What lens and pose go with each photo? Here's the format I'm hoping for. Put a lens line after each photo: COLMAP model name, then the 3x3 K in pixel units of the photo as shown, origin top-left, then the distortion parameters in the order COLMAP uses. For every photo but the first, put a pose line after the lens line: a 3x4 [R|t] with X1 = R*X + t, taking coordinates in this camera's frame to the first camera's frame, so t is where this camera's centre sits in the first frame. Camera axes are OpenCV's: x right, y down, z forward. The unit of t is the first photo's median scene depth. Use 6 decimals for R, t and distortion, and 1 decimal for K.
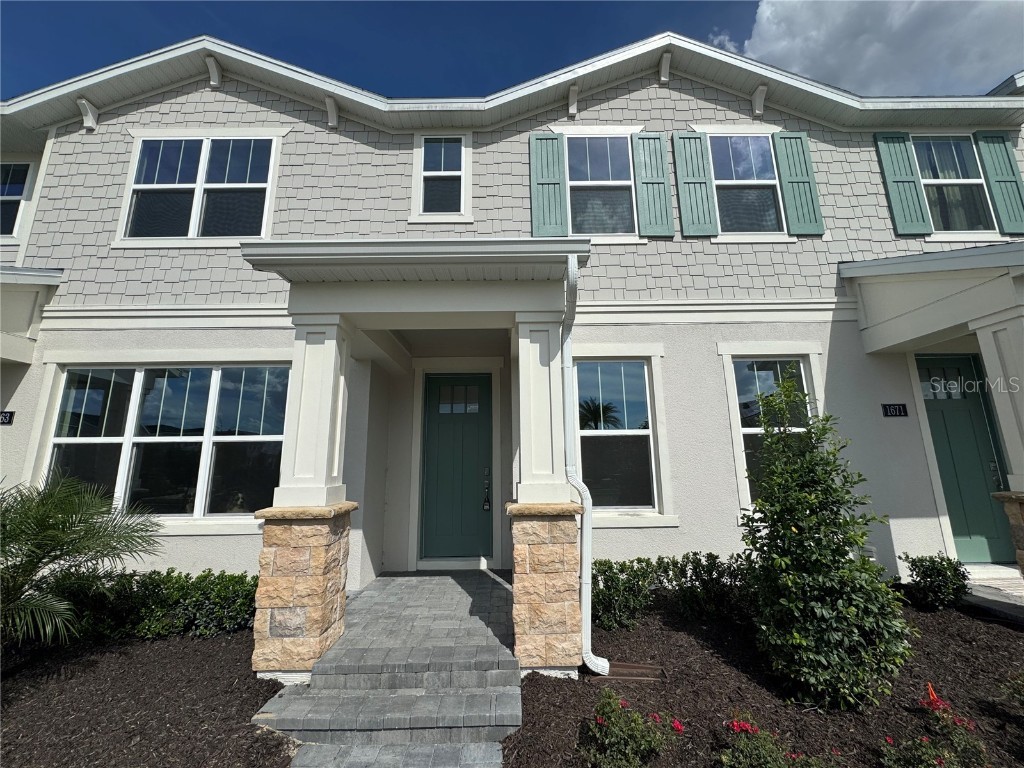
lens RADIAL K [[411.3, 0, 510.0], [0, 411.3, 382.0], [0, 0, 1]] dist [-0.001351, 0.000184]
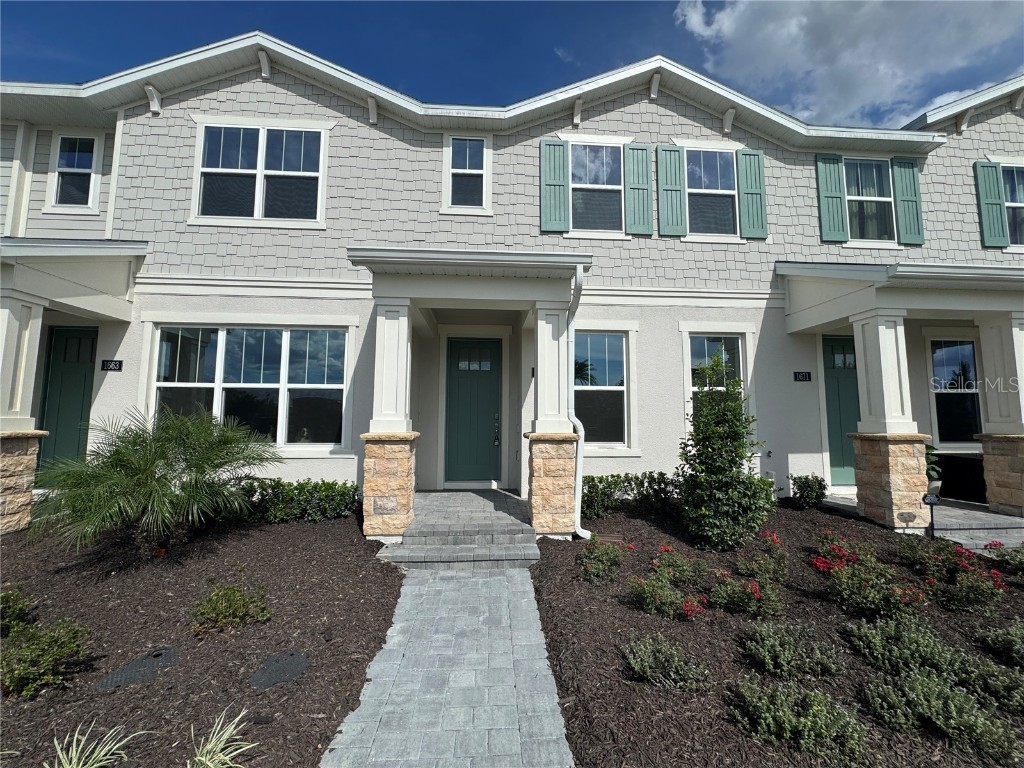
lens RADIAL K [[411.3, 0, 510.0], [0, 411.3, 382.0], [0, 0, 1]] dist [-0.001351, 0.000184]
pose [[0.998100, 0.023269, 0.057044, -0.098529], [-0.029271, 0.993854, 0.106762, -0.027928], [-0.054209, -0.108229, 0.992647, -0.277273]]
